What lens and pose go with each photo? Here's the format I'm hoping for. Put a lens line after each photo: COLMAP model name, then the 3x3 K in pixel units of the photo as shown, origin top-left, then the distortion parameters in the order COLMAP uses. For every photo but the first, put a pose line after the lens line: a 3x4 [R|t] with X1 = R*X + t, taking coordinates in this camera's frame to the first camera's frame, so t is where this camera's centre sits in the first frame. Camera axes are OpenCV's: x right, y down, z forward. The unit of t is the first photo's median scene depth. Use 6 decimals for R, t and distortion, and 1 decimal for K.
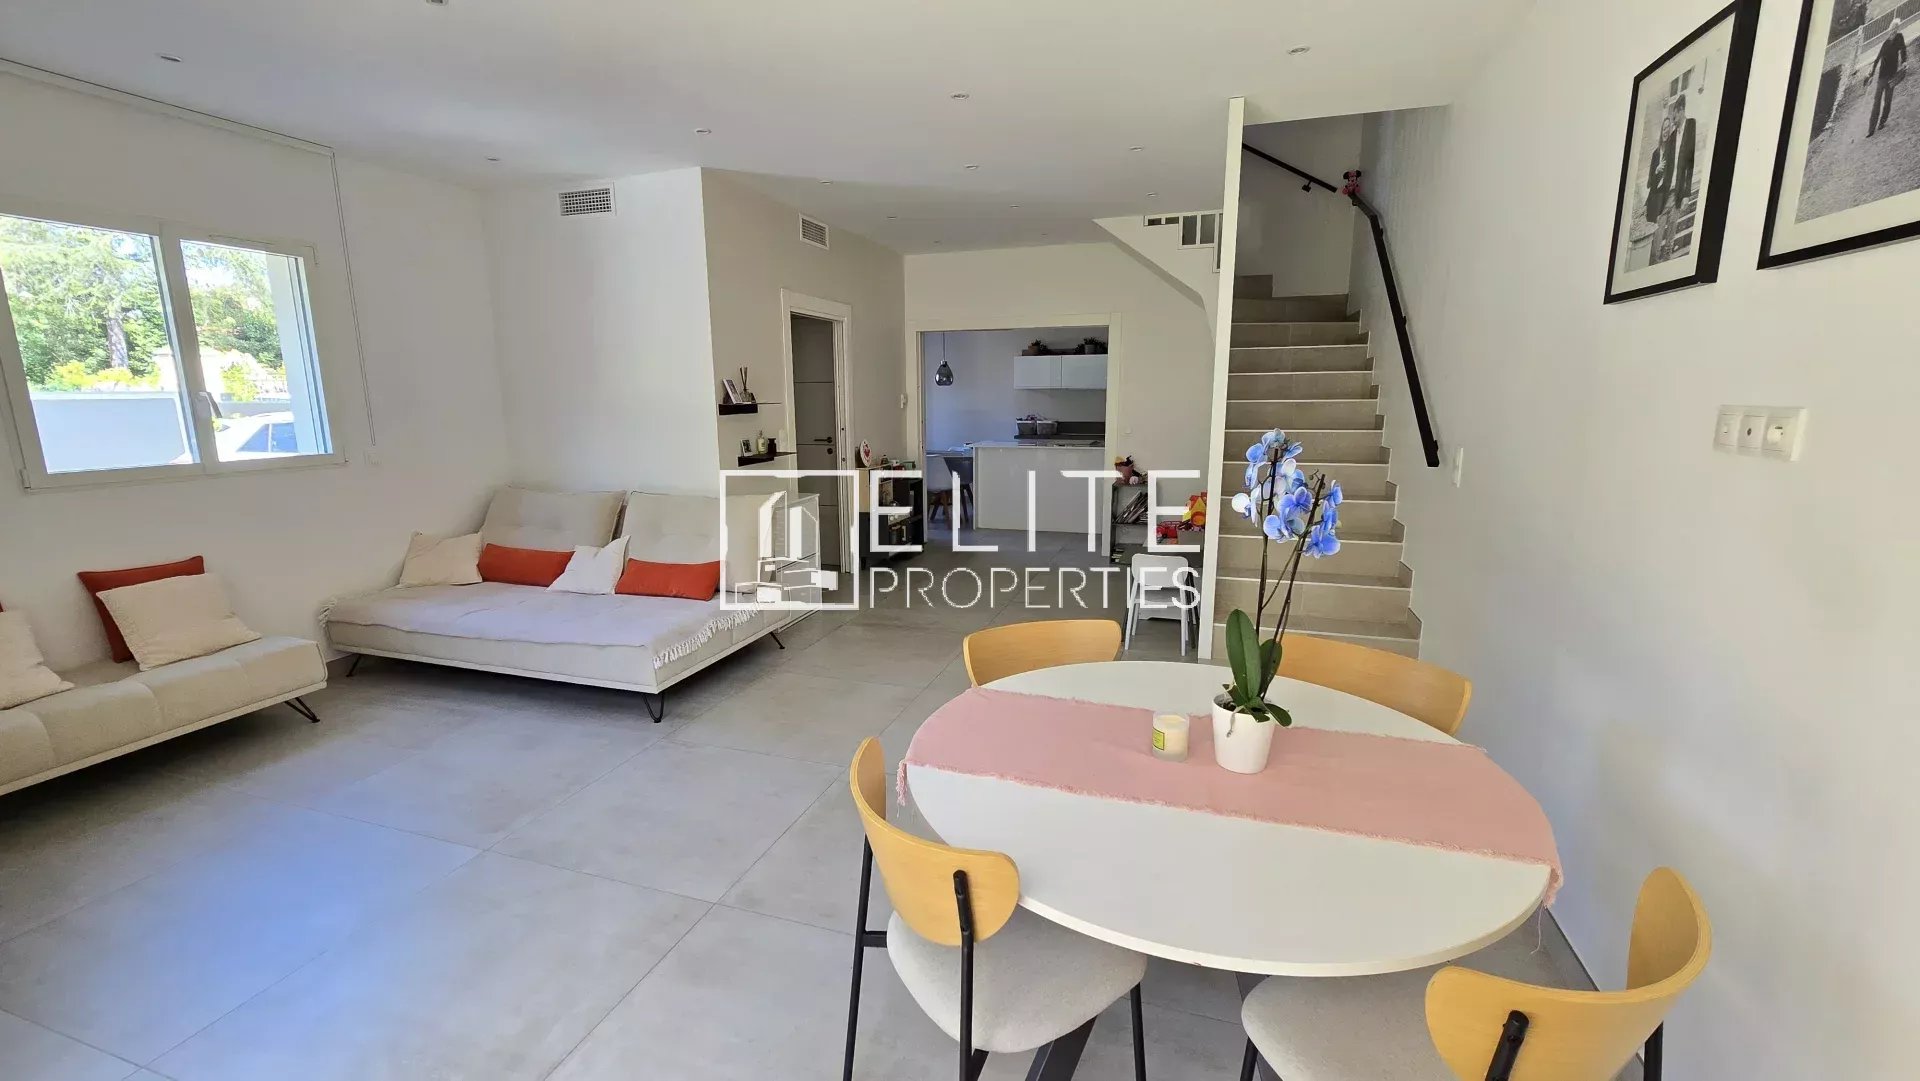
lens RADIAL K [[783.2, 0, 960.0], [0, 783.2, 540.5], [0, 0, 1]] dist [0.001133, 0.000082]
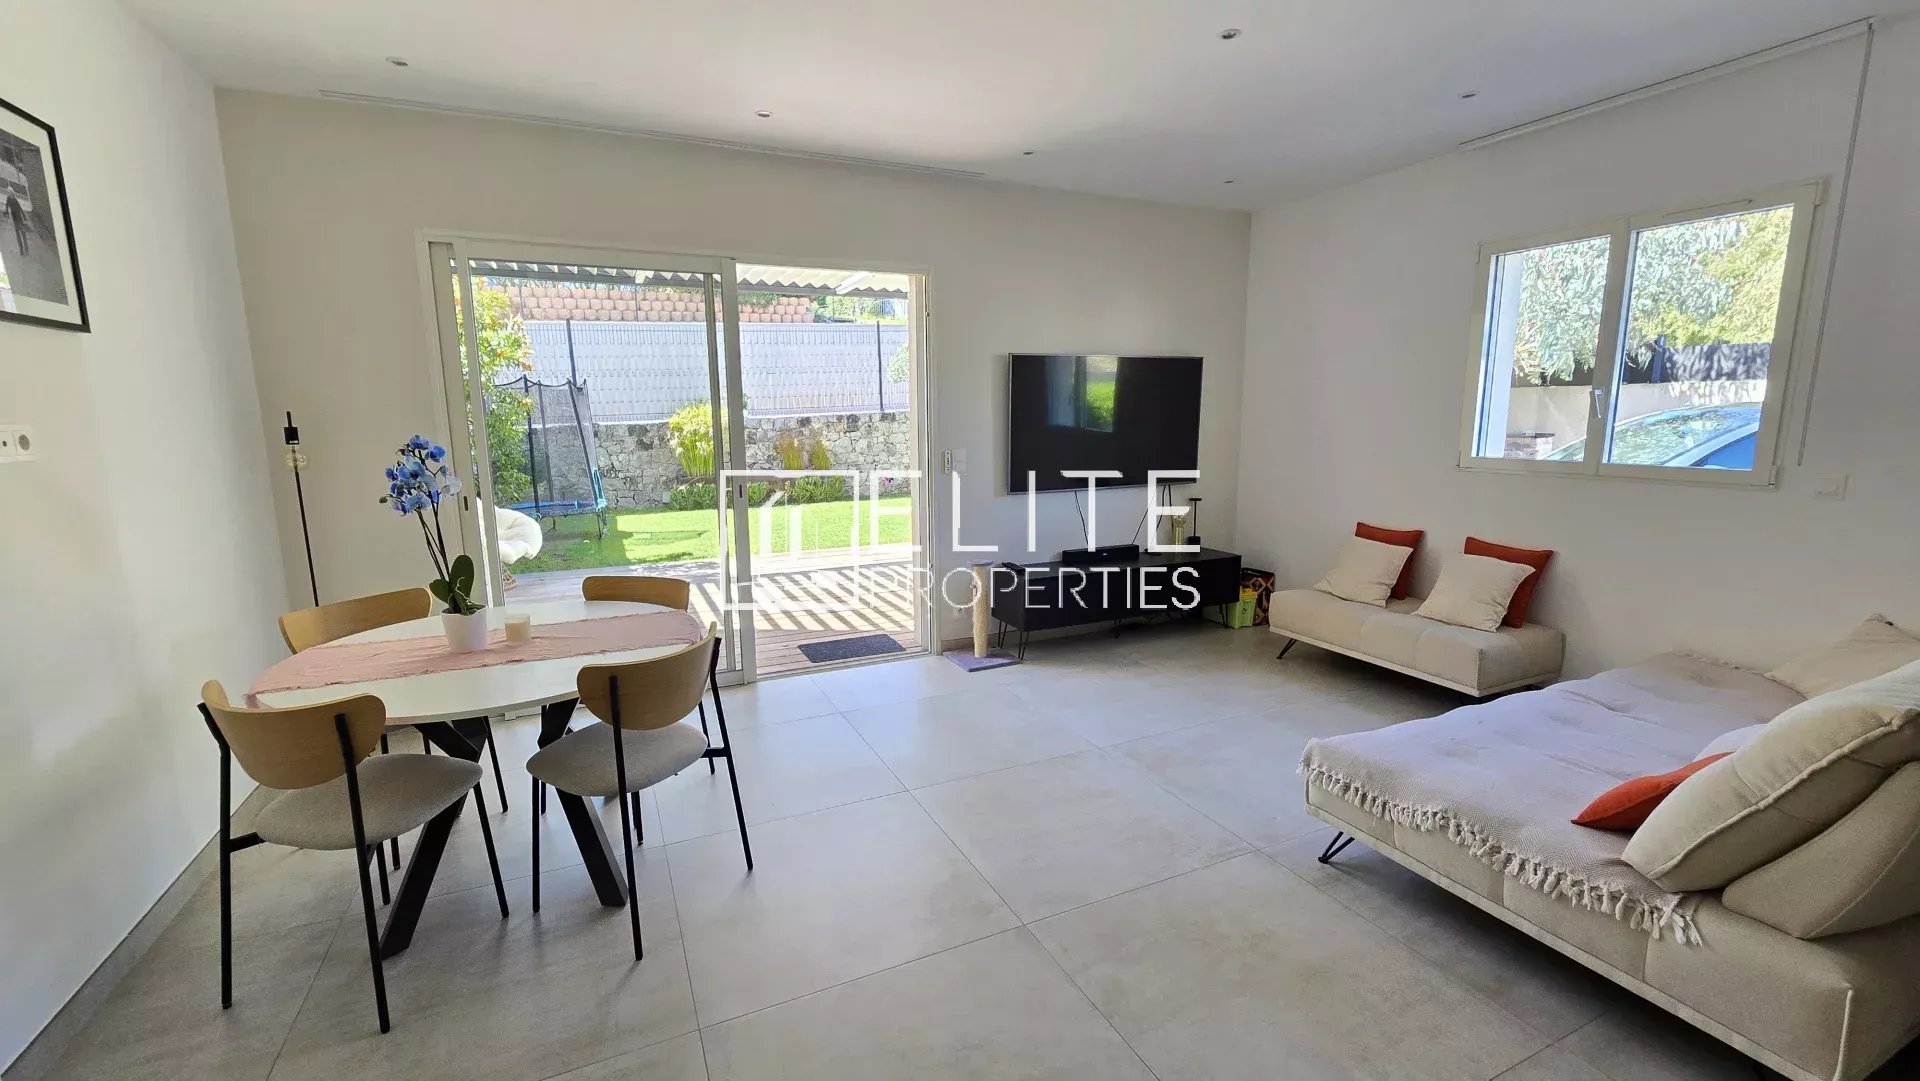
lens RADIAL K [[783.2, 0, 960.0], [0, 783.2, 540.5], [0, 0, 1]] dist [0.001133, 0.000082]
pose [[-0.730694, 0.118290, -0.672379, 0.278590], [-0.114888, 0.949524, 0.291900, -0.200437], [0.672969, 0.290538, -0.680221, 1.153938]]
